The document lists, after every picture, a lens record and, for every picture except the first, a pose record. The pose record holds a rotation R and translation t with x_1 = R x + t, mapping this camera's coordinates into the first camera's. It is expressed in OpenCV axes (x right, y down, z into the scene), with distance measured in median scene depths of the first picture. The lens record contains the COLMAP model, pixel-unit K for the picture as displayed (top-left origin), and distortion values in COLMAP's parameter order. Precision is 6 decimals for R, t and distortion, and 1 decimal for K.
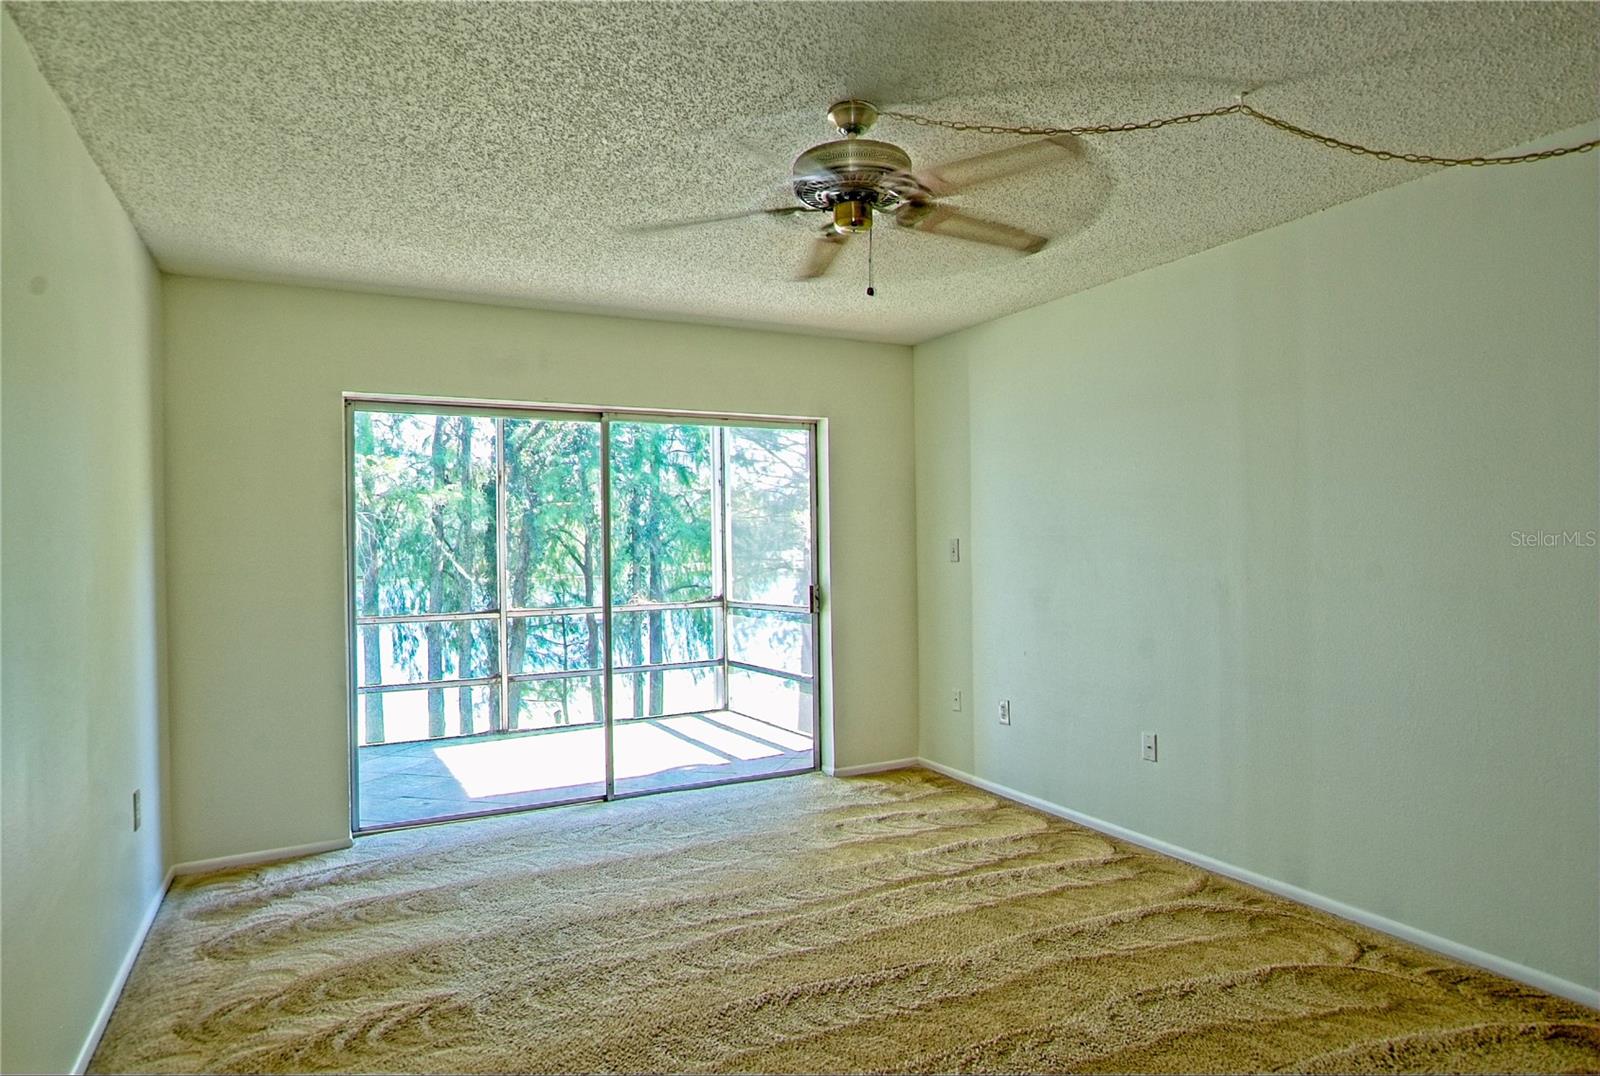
lens RADIAL K [[923.6, 0, 793.8], [0, 923.6, 540.1], [0, 0, 1]] dist [-0.019792, 0.009409]
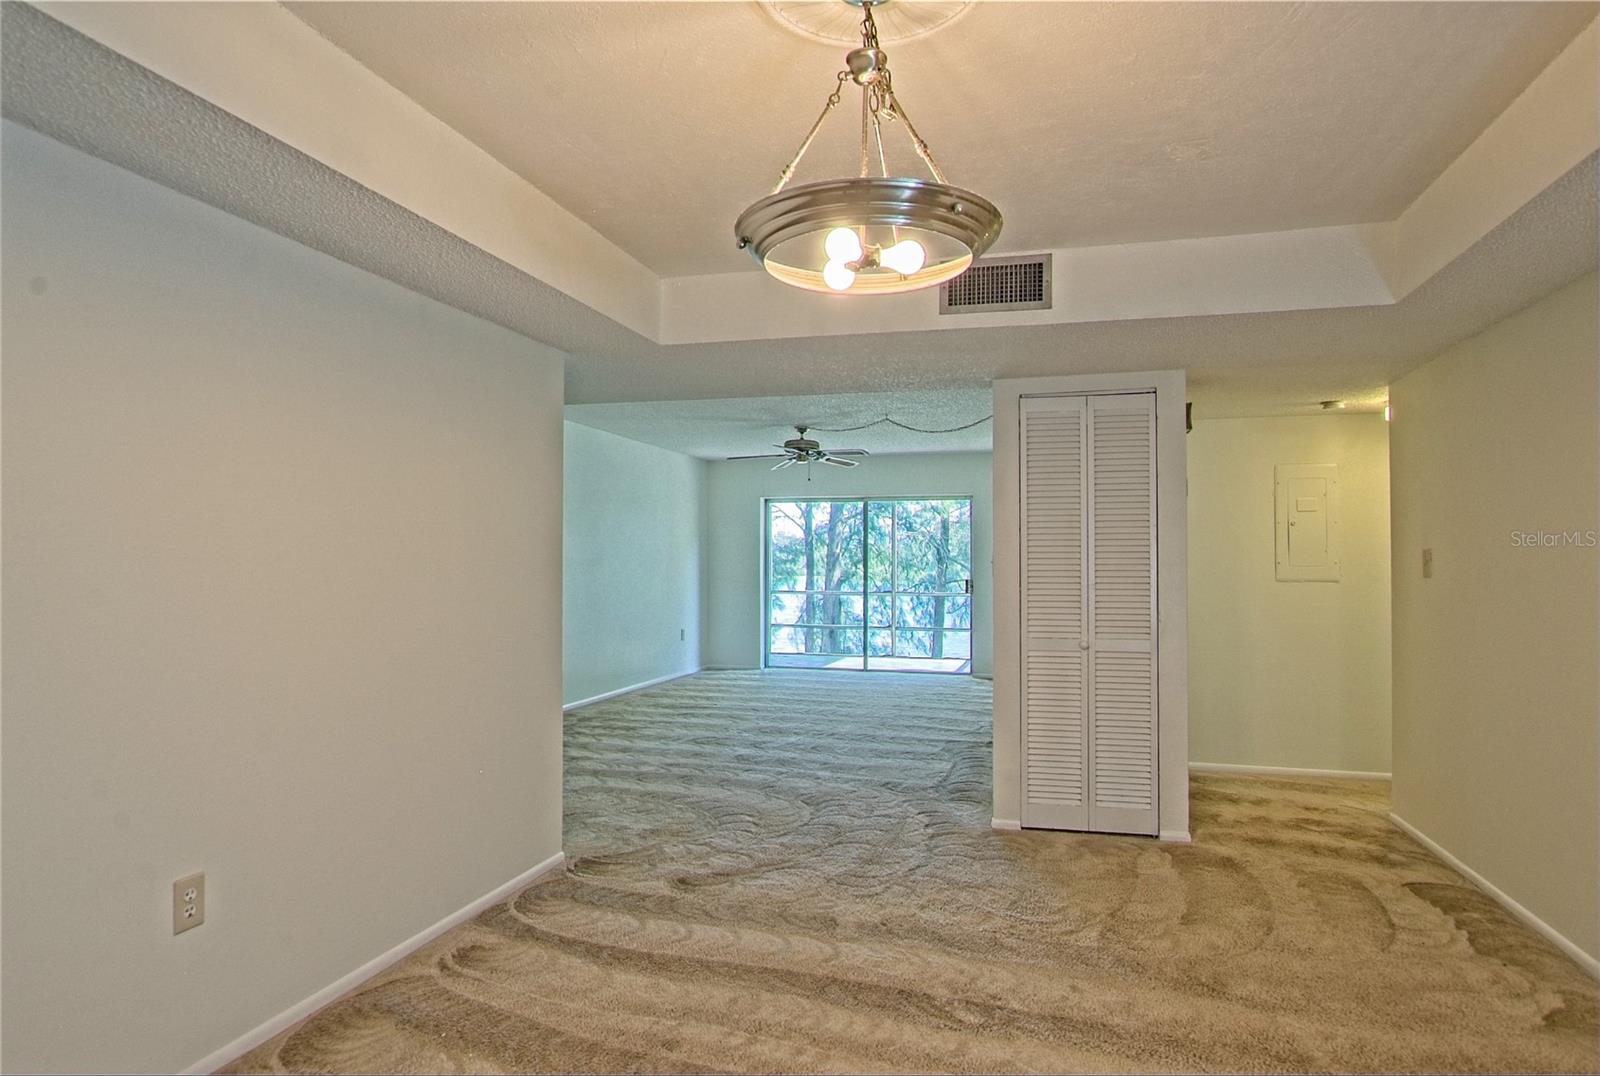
lens RADIAL K [[923.6, 0, 788.0], [0, 923.6, 537.9], [0, 0, 1]] dist [-0.019792, 0.009409]
pose [[0.725520, 0.000711, -0.688201, 1.231429], [-0.012477, 0.999849, -0.012121, -0.011588], [0.688088, 0.017380, 0.725419, -0.771561]]
